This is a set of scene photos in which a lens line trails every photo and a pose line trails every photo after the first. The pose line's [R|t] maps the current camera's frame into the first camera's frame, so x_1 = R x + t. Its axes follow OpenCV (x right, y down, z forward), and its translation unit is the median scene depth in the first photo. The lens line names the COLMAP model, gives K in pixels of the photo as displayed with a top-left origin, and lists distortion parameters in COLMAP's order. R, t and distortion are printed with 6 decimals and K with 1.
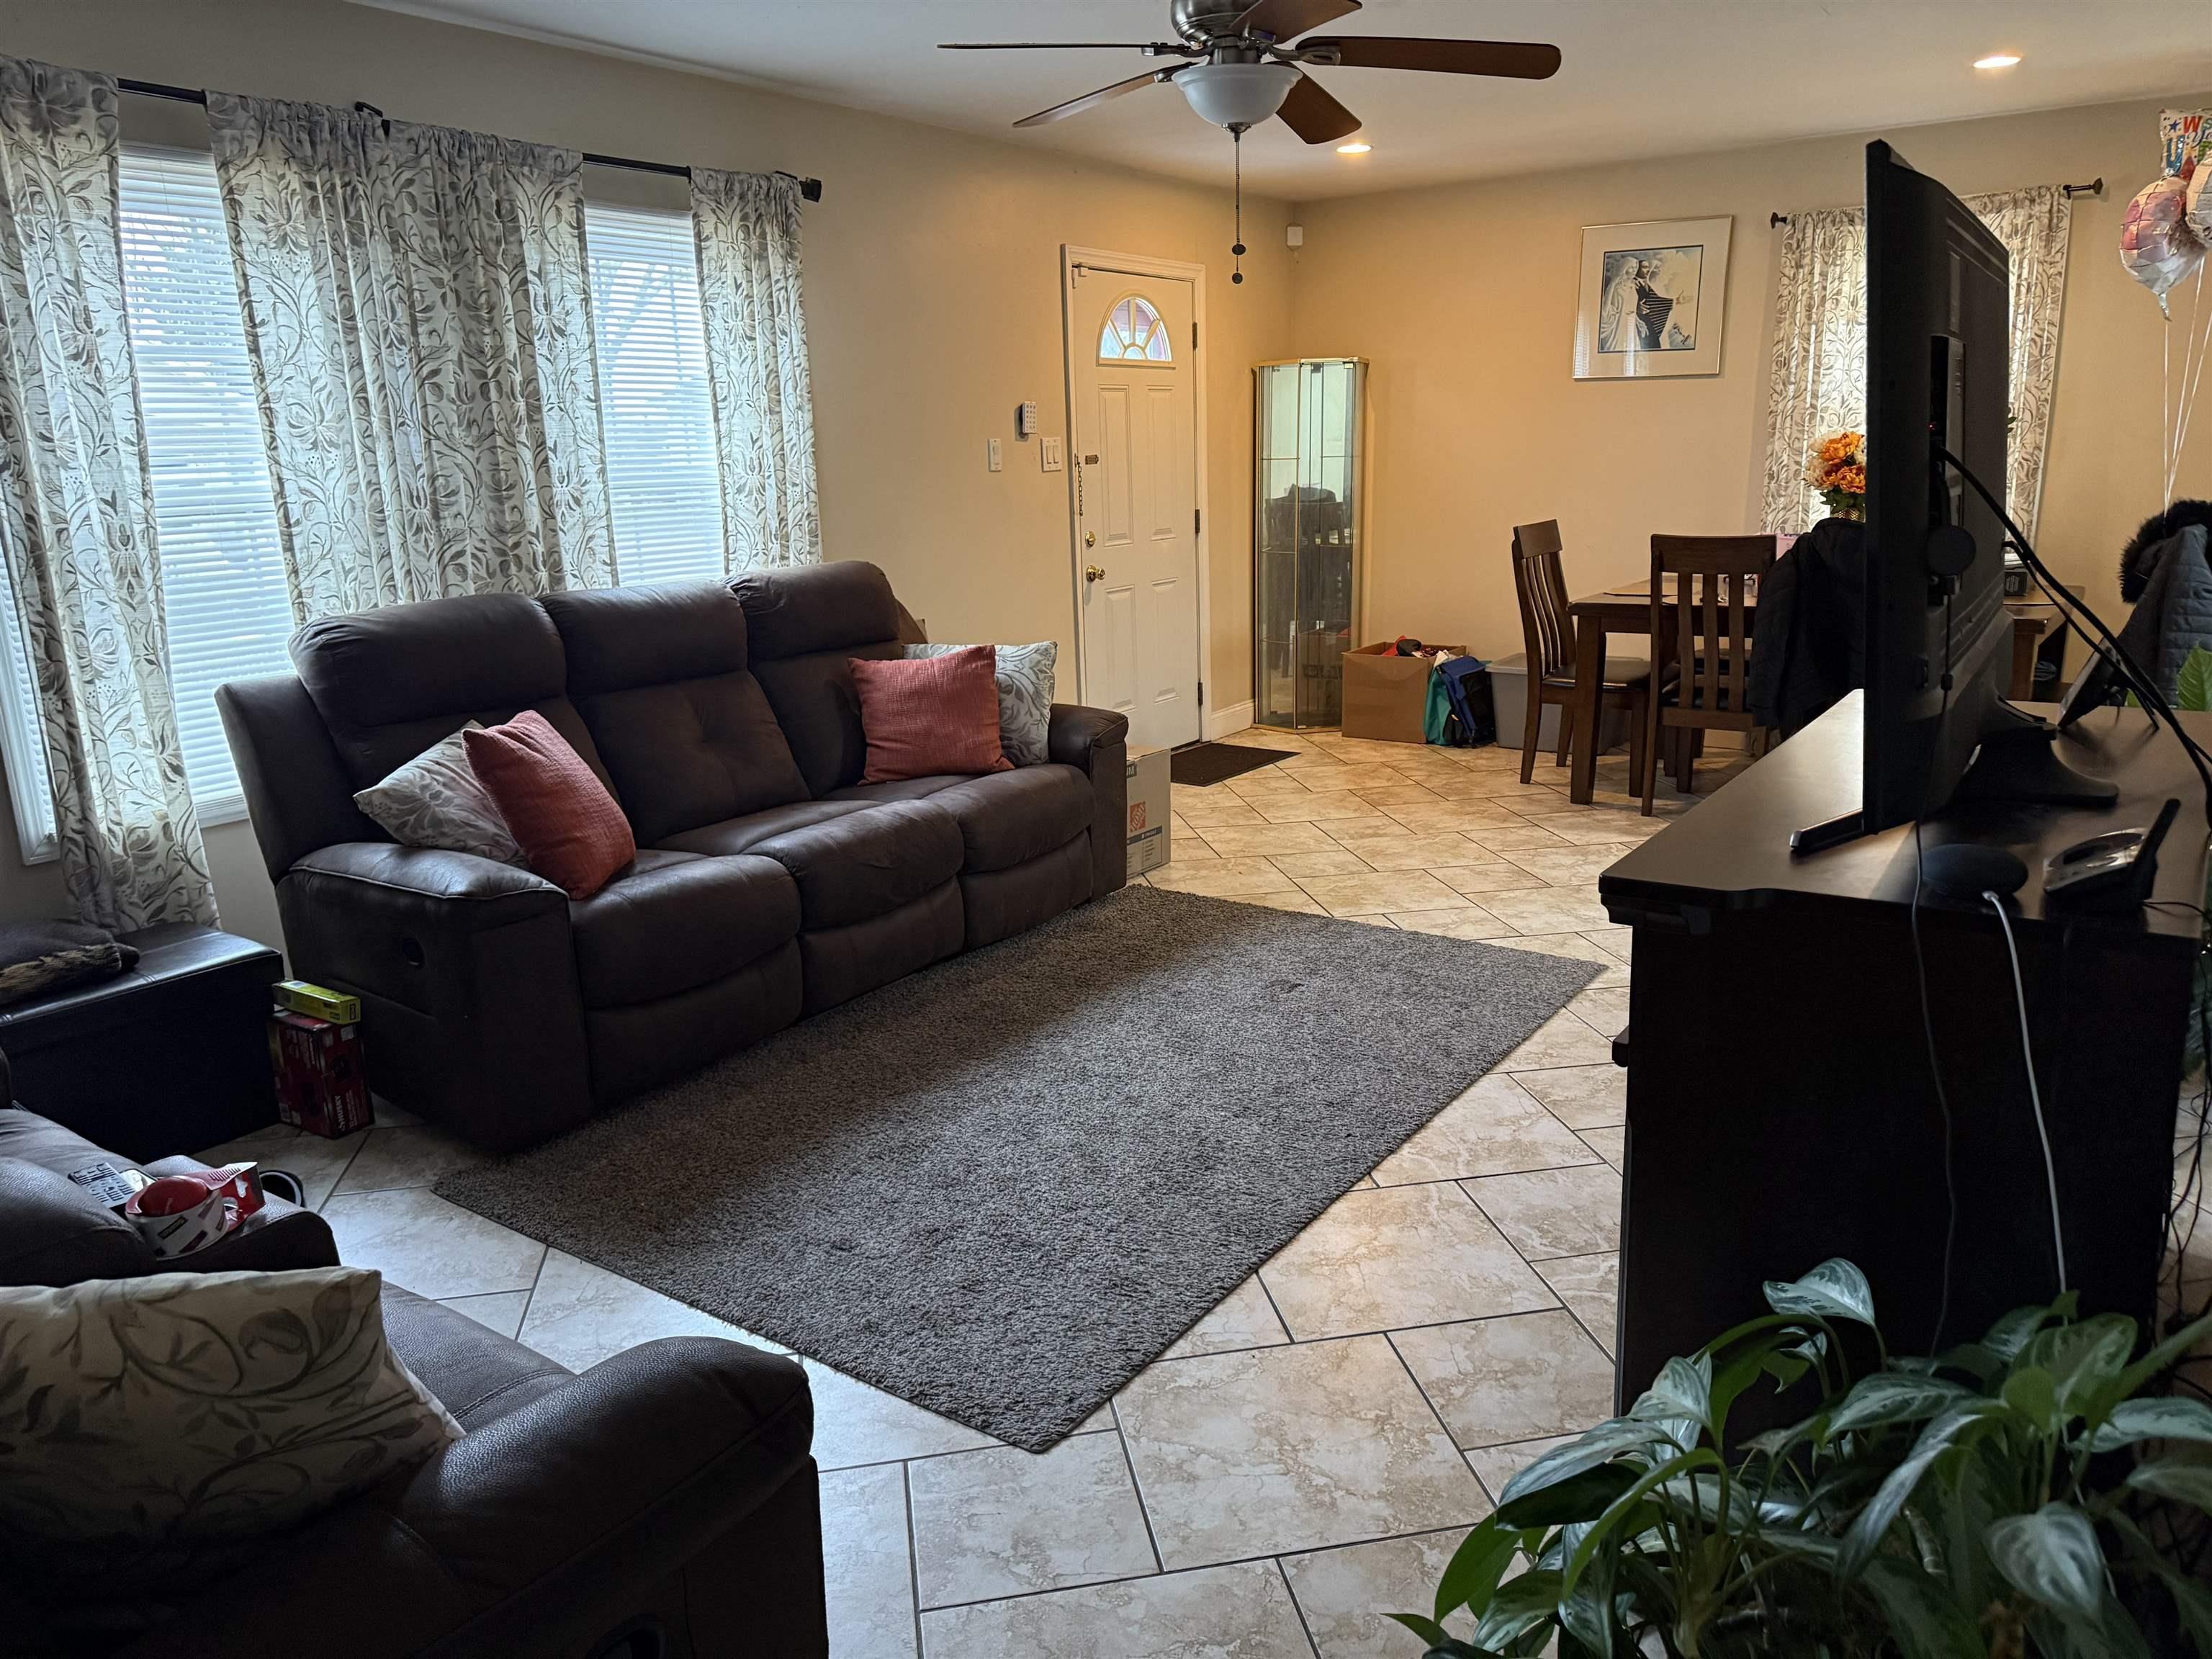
lens RADIAL K [[1517.6, 0, 1106.0], [0, 1517.6, 829.5], [0, 0, 1]] dist [0.002843, 0.000034]
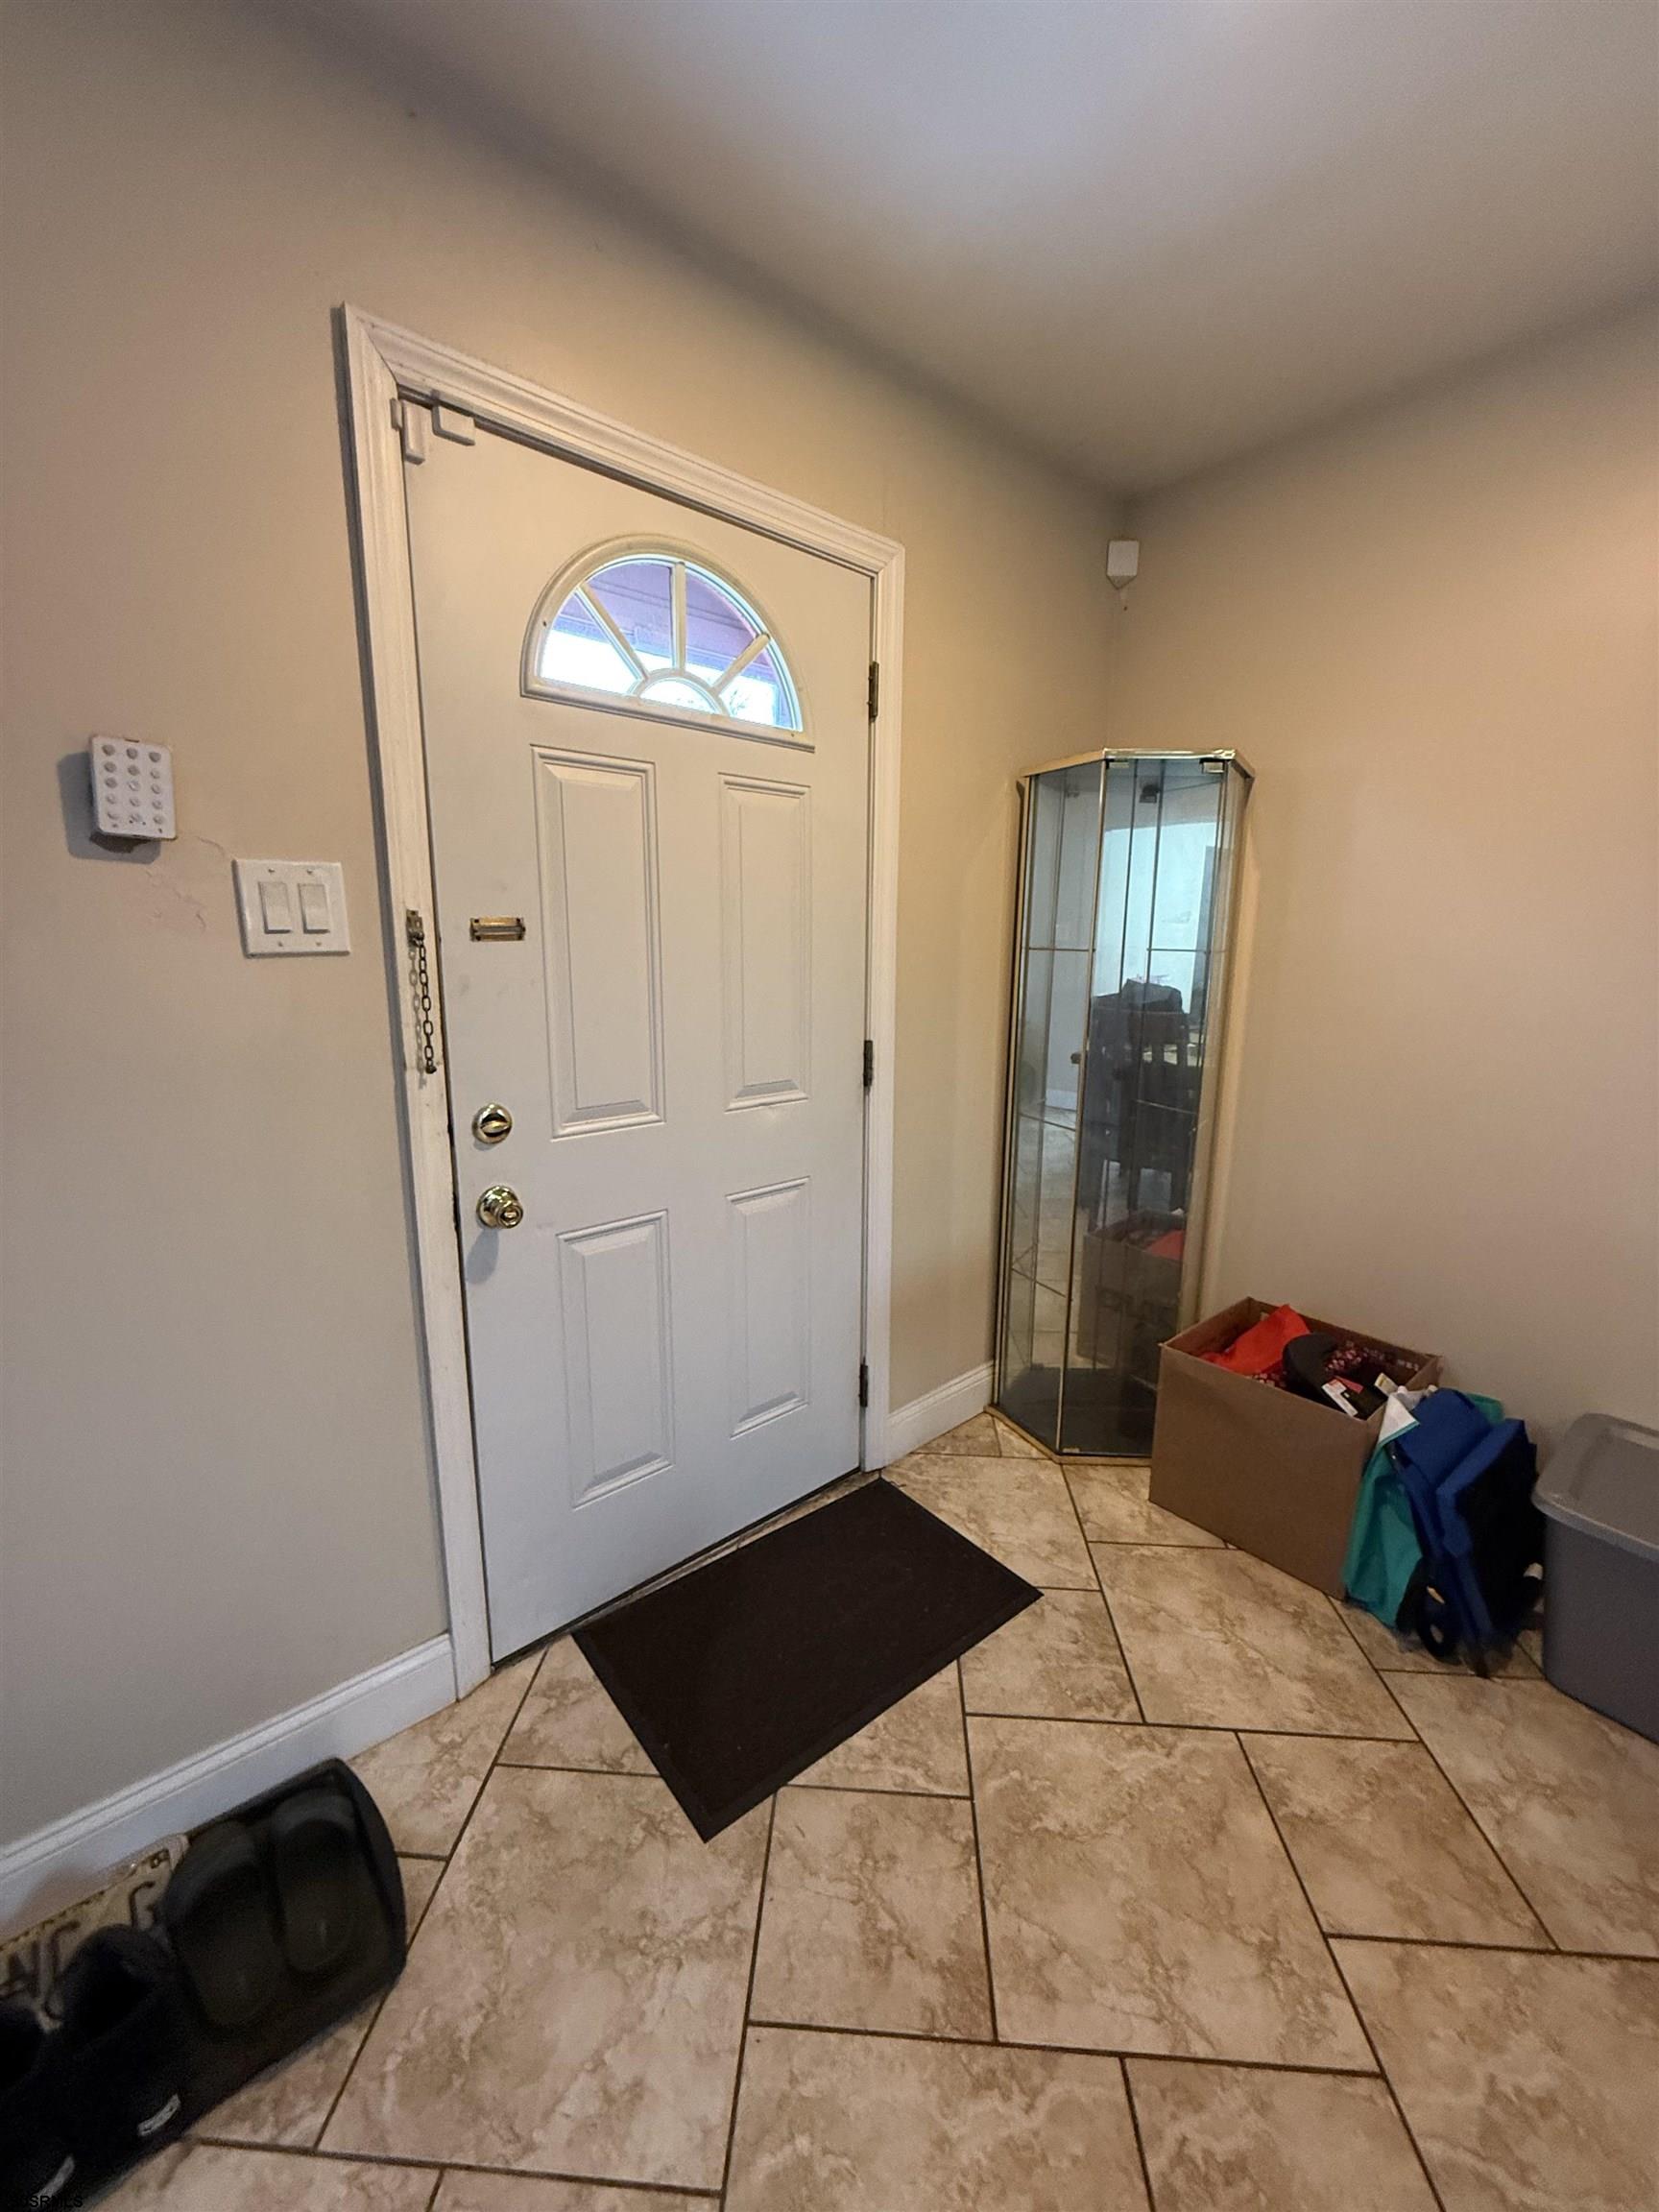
lens RADIAL K [[837.0, 0, 829.5], [0, 837.0, 1106.0], [0, 0, 1]] dist [0.001022, 0.000071]
pose [[0.965139, 0.074688, -0.250853, 0.119582], [-0.088214, 0.995169, -0.043099, -0.176162], [0.246422, 0.063725, 0.967065, 0.729245]]
